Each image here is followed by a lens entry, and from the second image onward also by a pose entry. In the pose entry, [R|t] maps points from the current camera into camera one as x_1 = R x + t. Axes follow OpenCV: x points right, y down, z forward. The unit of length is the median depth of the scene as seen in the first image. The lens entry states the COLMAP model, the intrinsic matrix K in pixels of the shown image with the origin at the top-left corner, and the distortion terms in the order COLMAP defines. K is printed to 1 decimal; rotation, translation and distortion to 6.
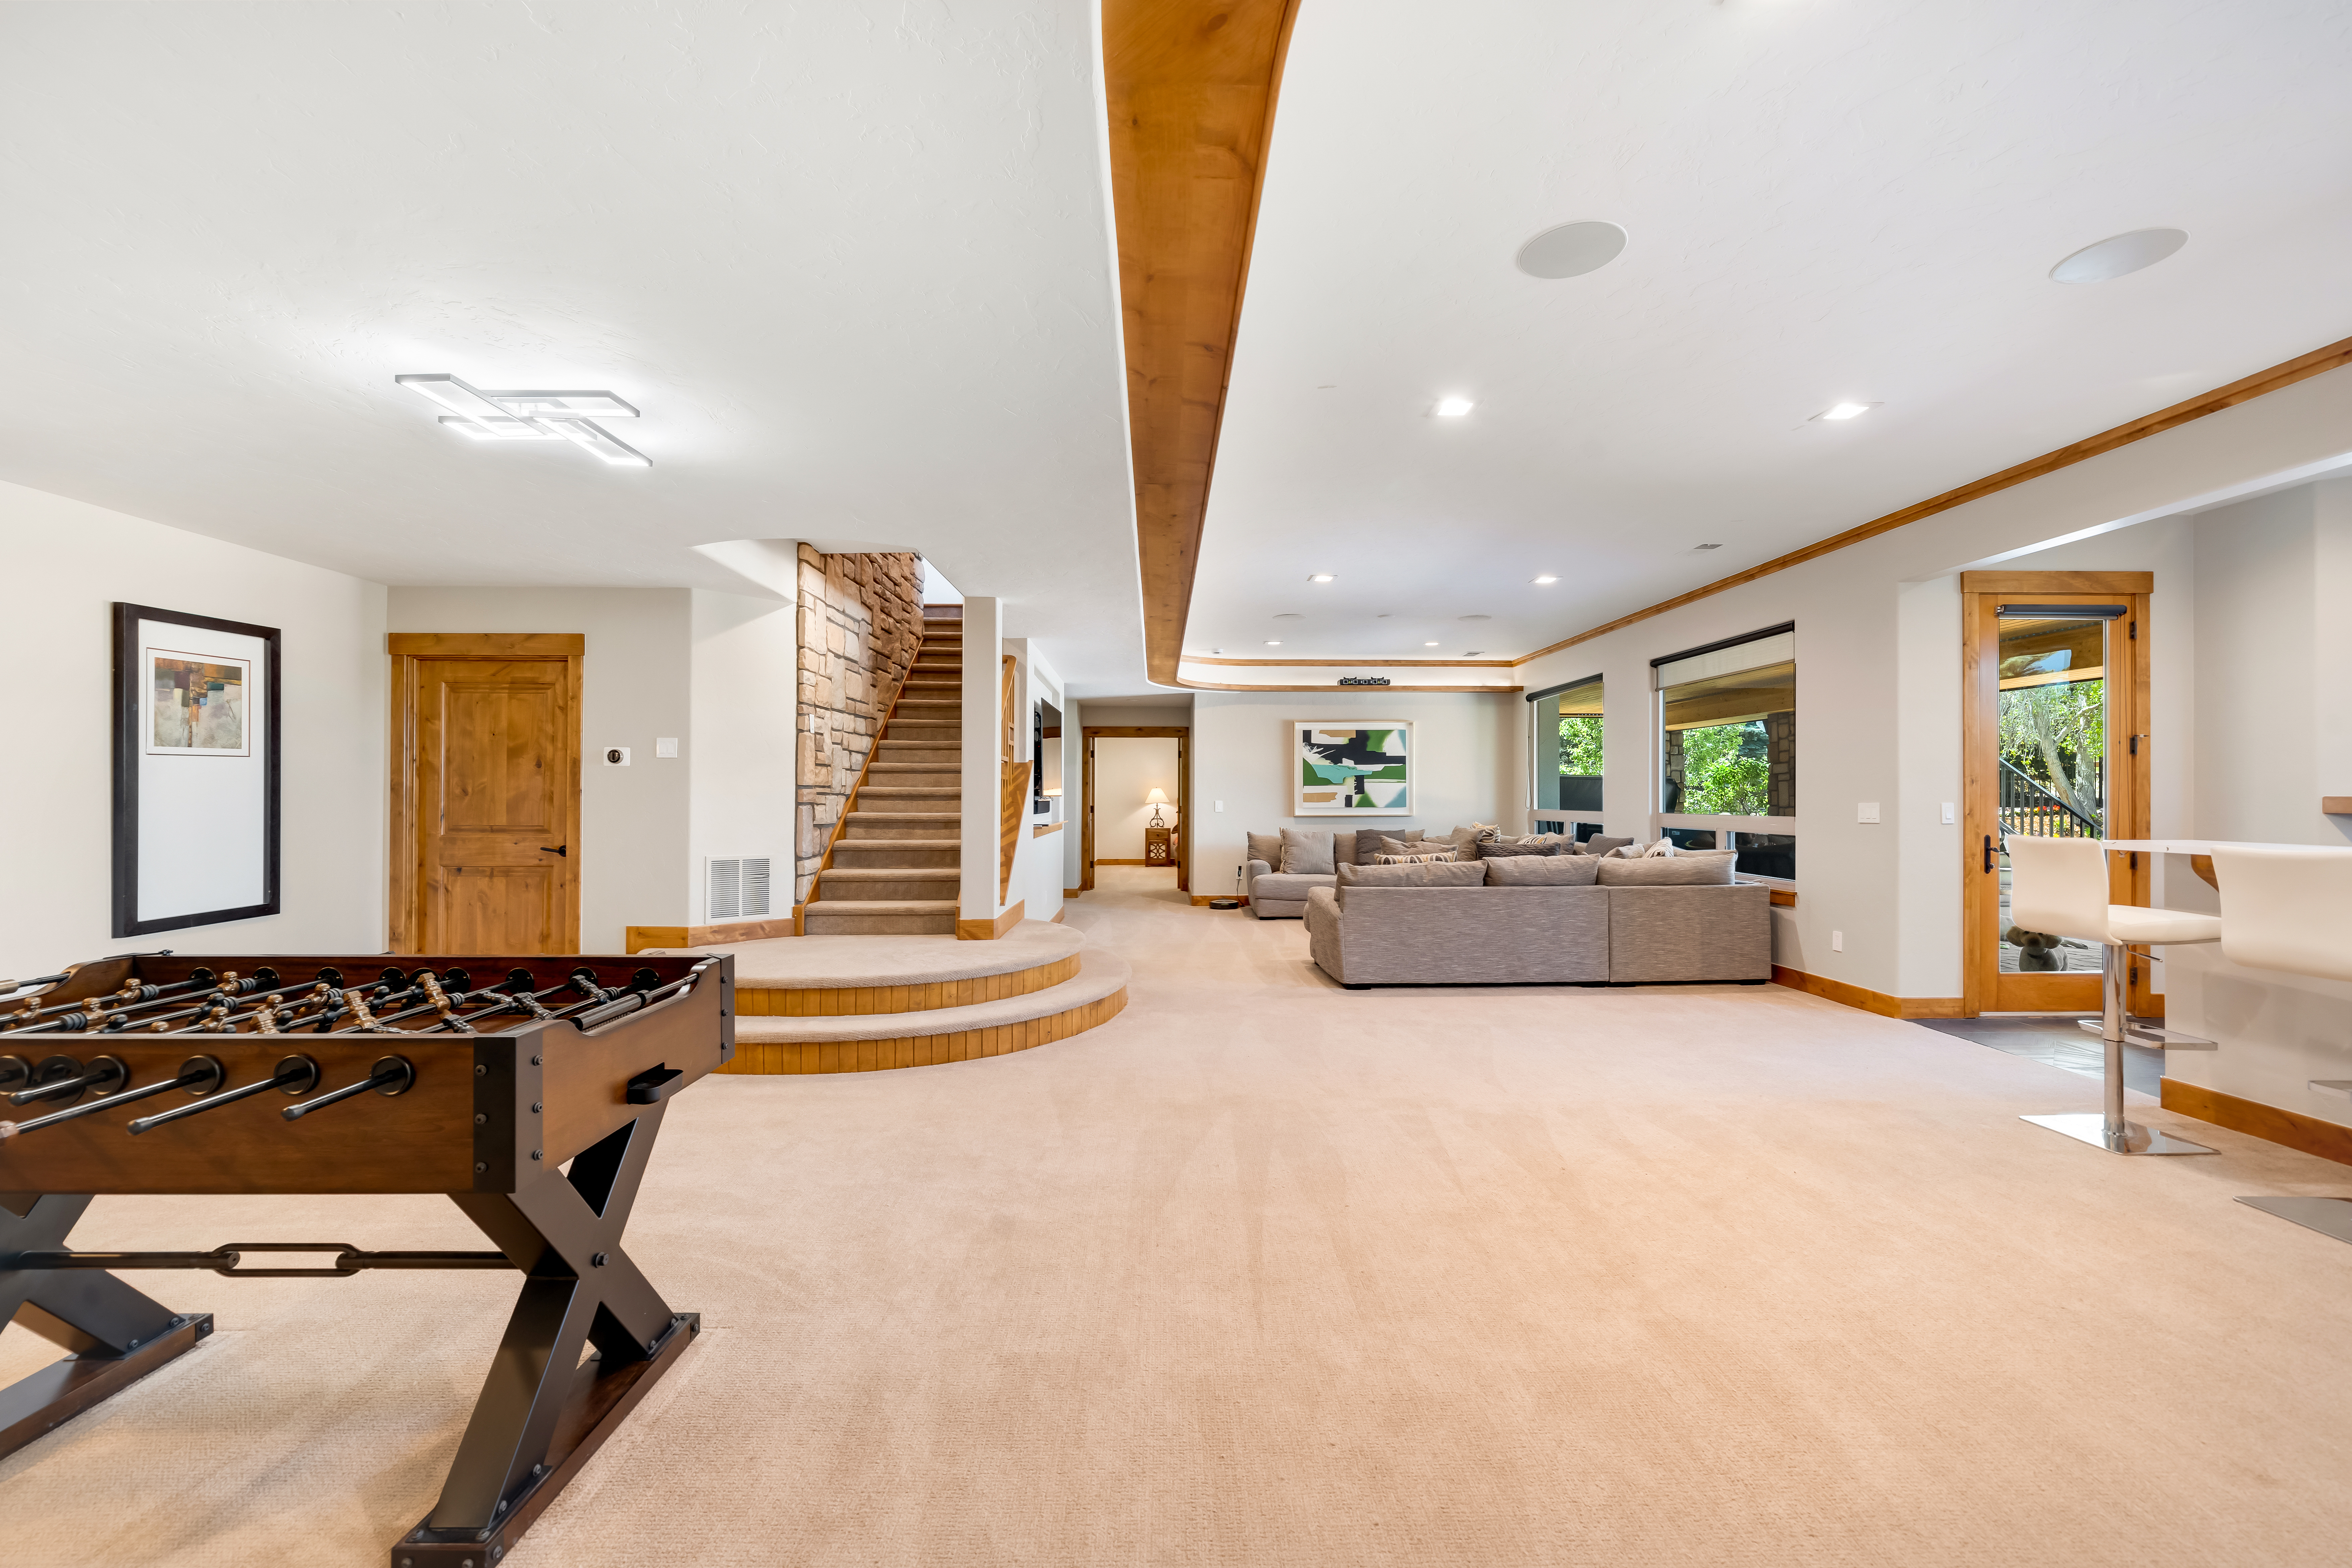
lens RADIAL K [[943.3, 0, 1169.7], [0, 943.3, 778.0], [0, 0, 1]] dist [-0.002886, 0.000256]
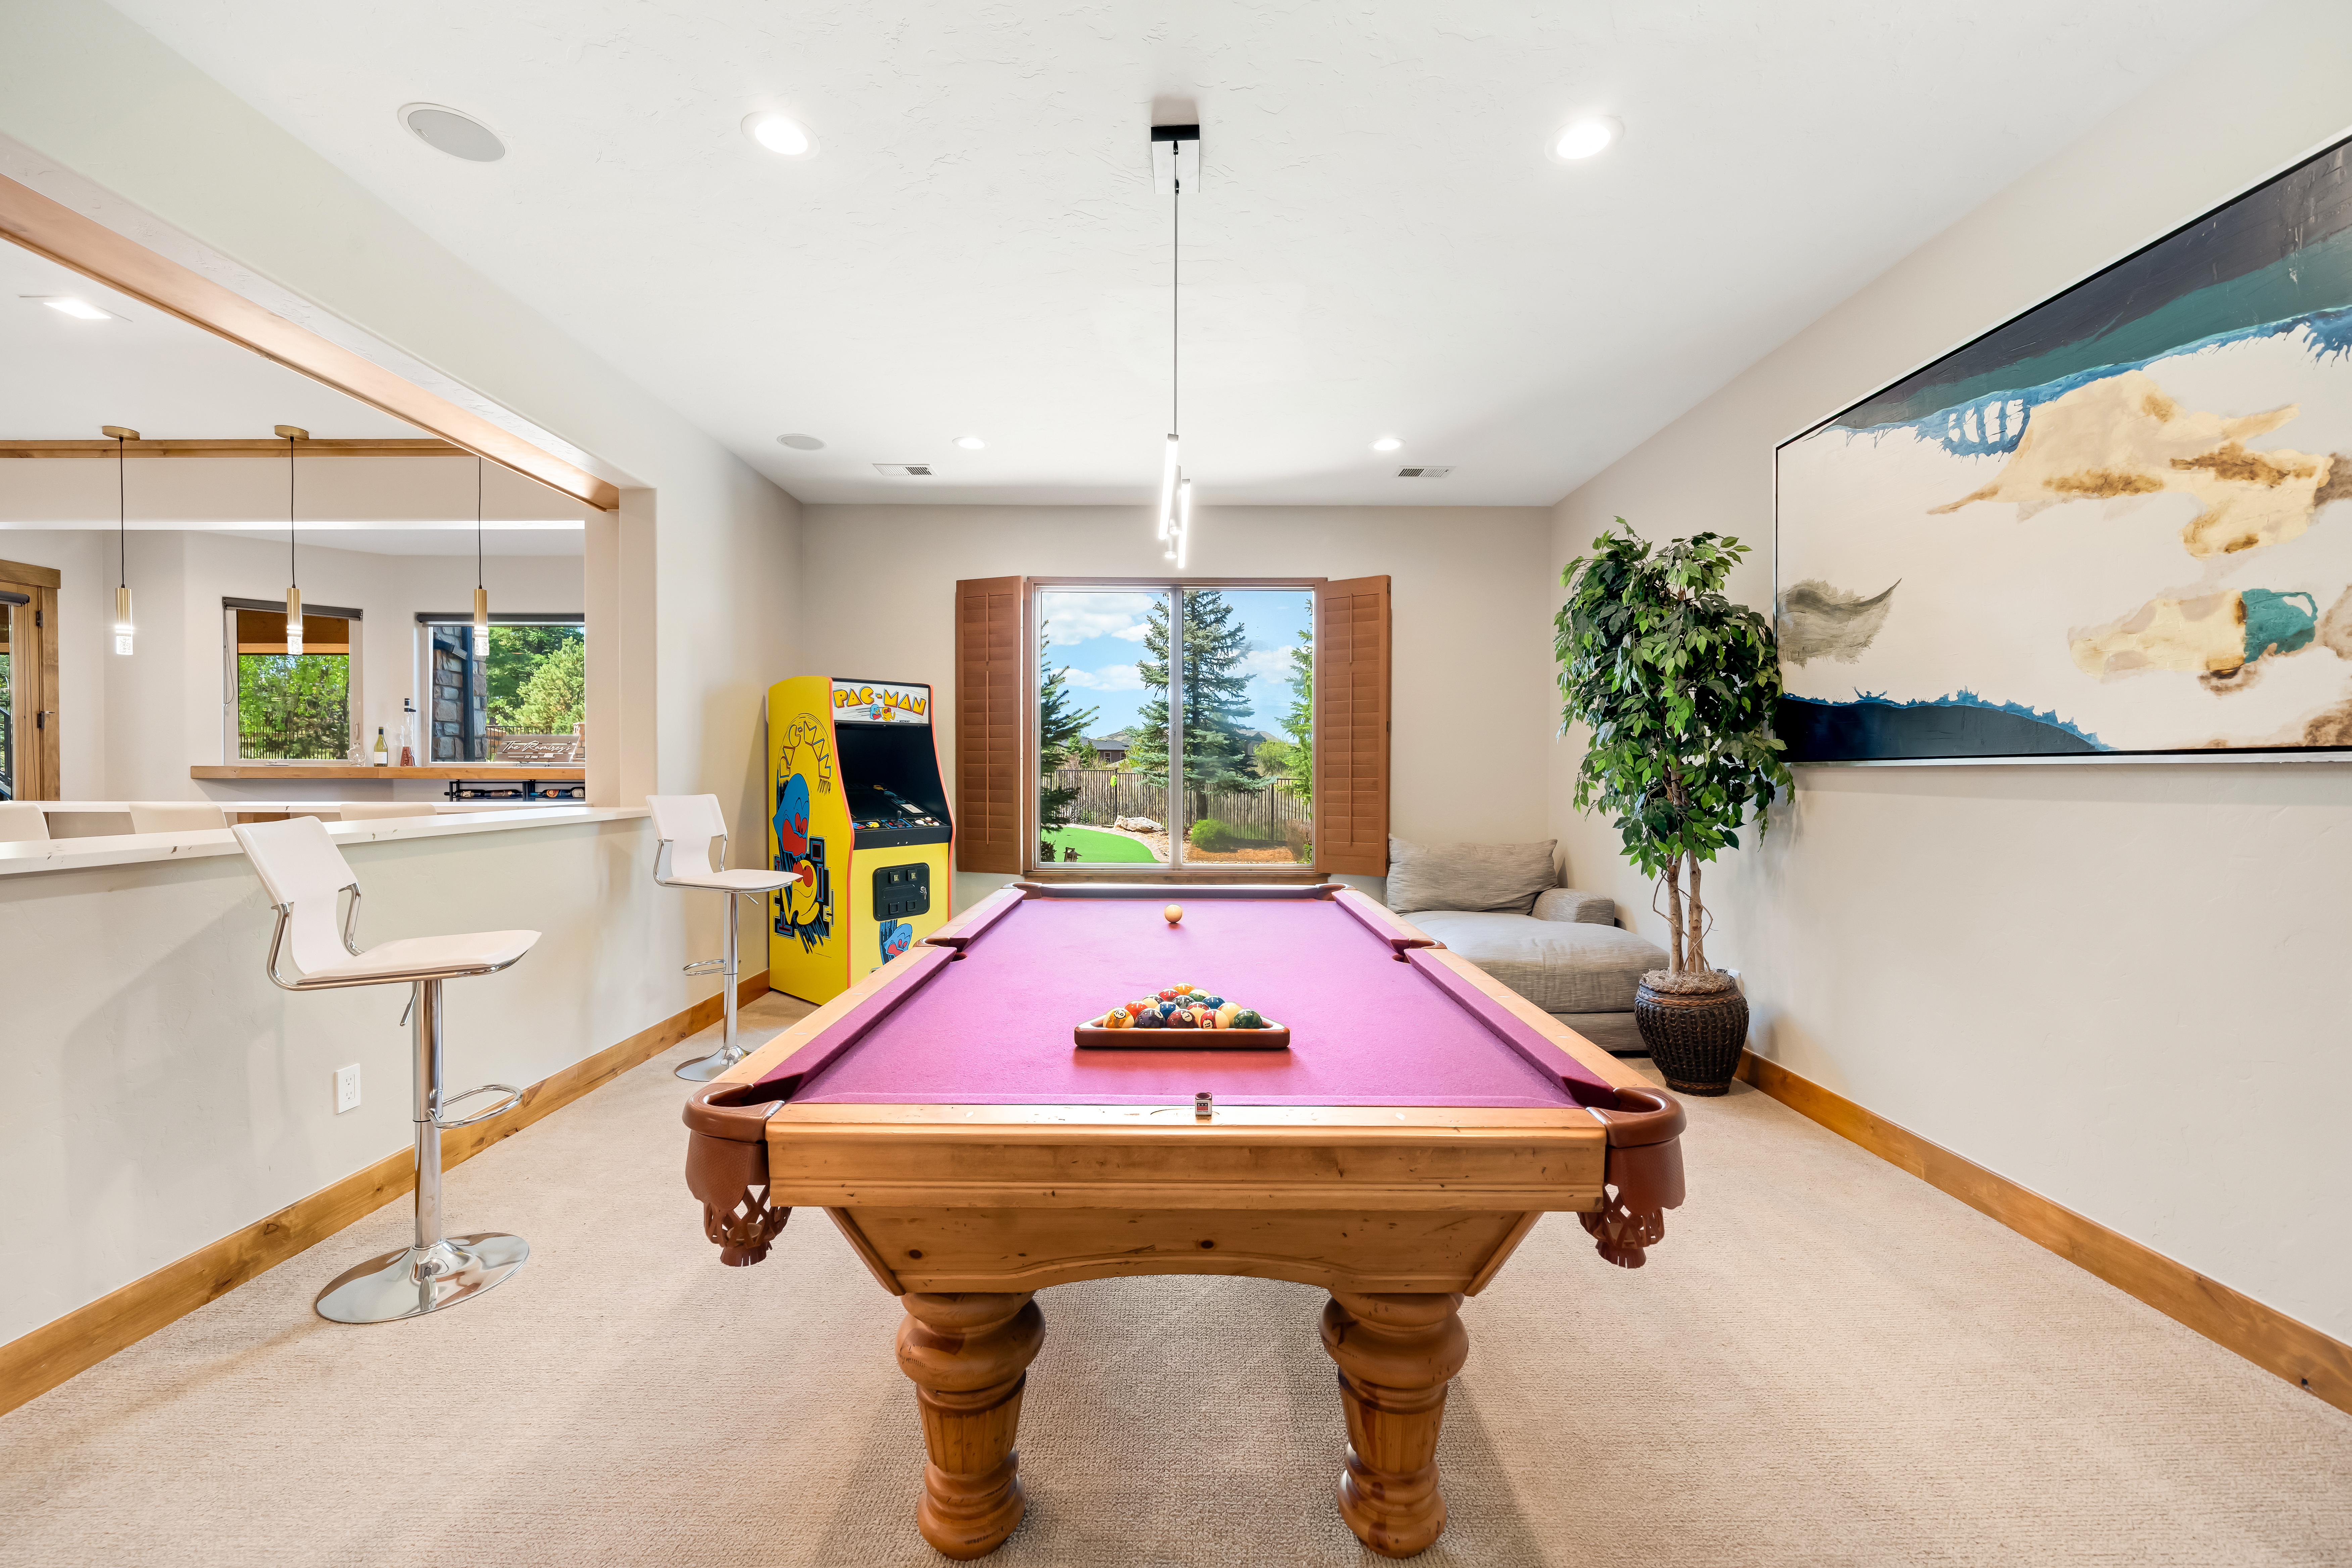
lens RADIAL K [[943.3, 0, 1182.9], [0, 943.3, 780.5], [0, 0, 1]] dist [-0.002886, 0.000256]
pose [[0.018735, -0.013848, 0.999729, -0.042345], [-0.022610, 0.999642, 0.014271, -0.005096], [-0.999569, -0.022871, 0.018415, -0.207489]]
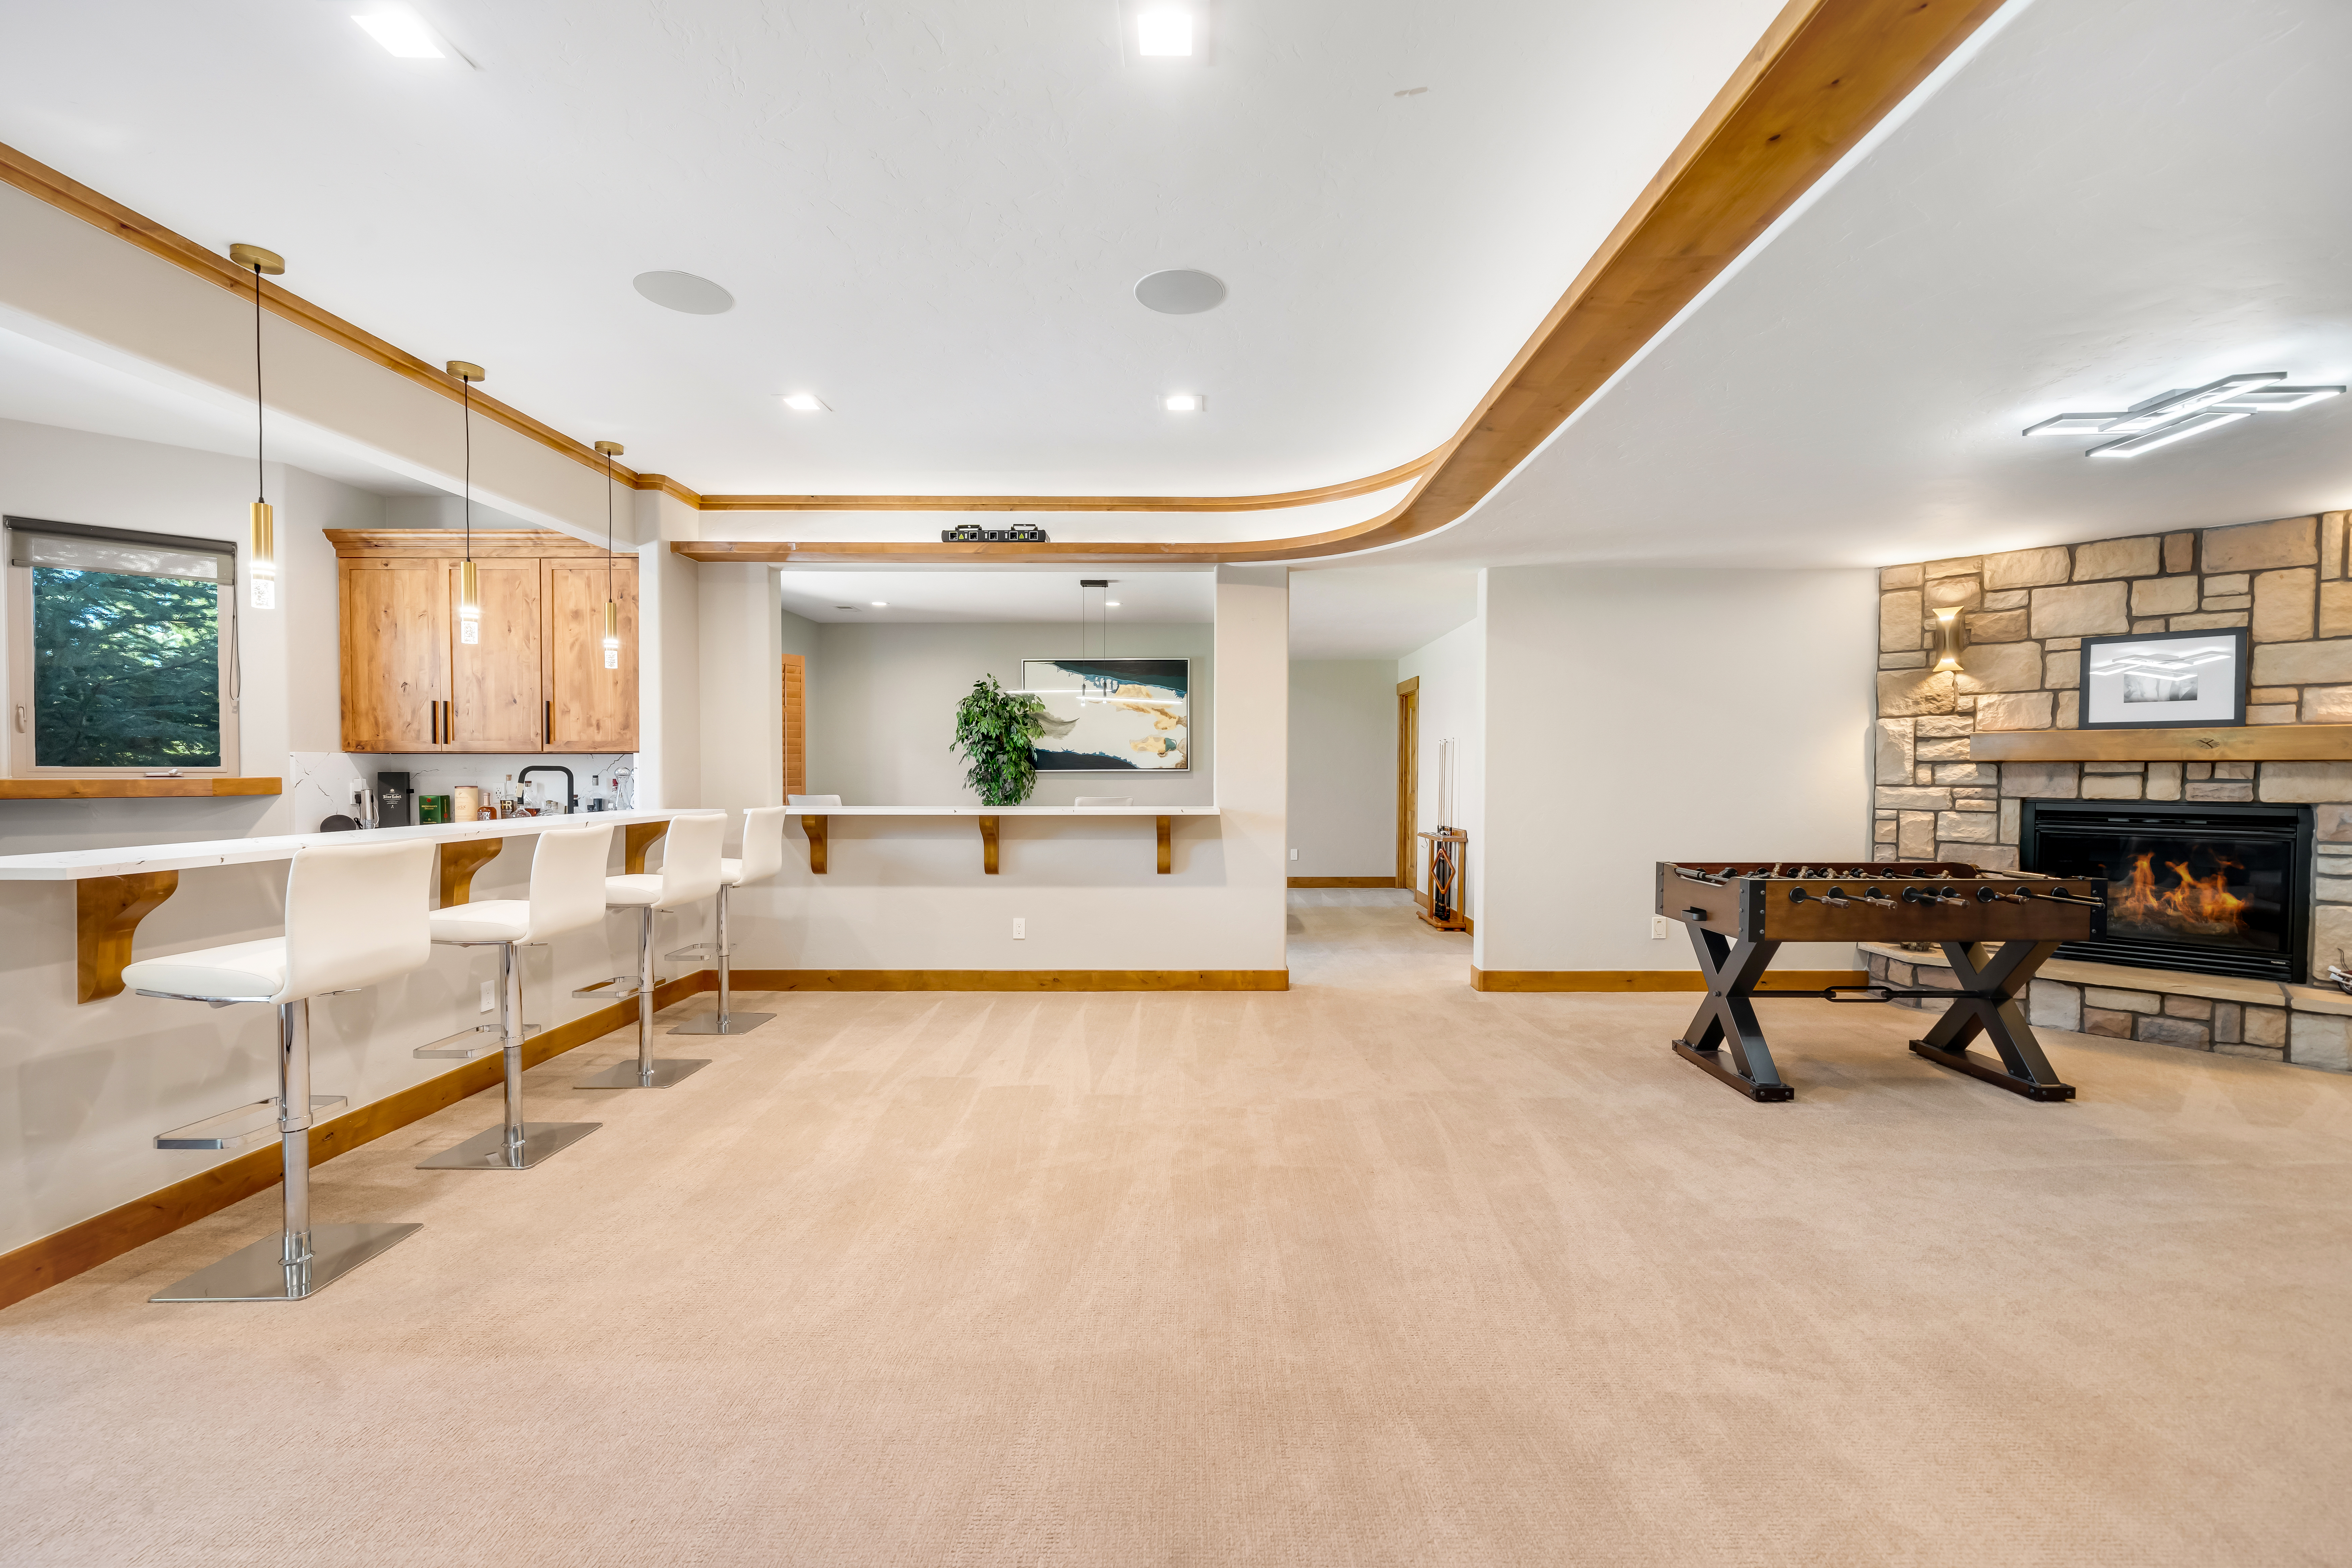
lens RADIAL K [[943.3, 0, 1248.3], [0, 943.3, 785.0], [0, 0, 1]] dist [-0.002886, 0.000256]
pose [[-0.999435, -0.002303, -0.033518, 0.106941], [-0.002197, 0.999993, -0.003183, 0.006738], [0.033525, -0.003107, -0.999433, 0.598721]]
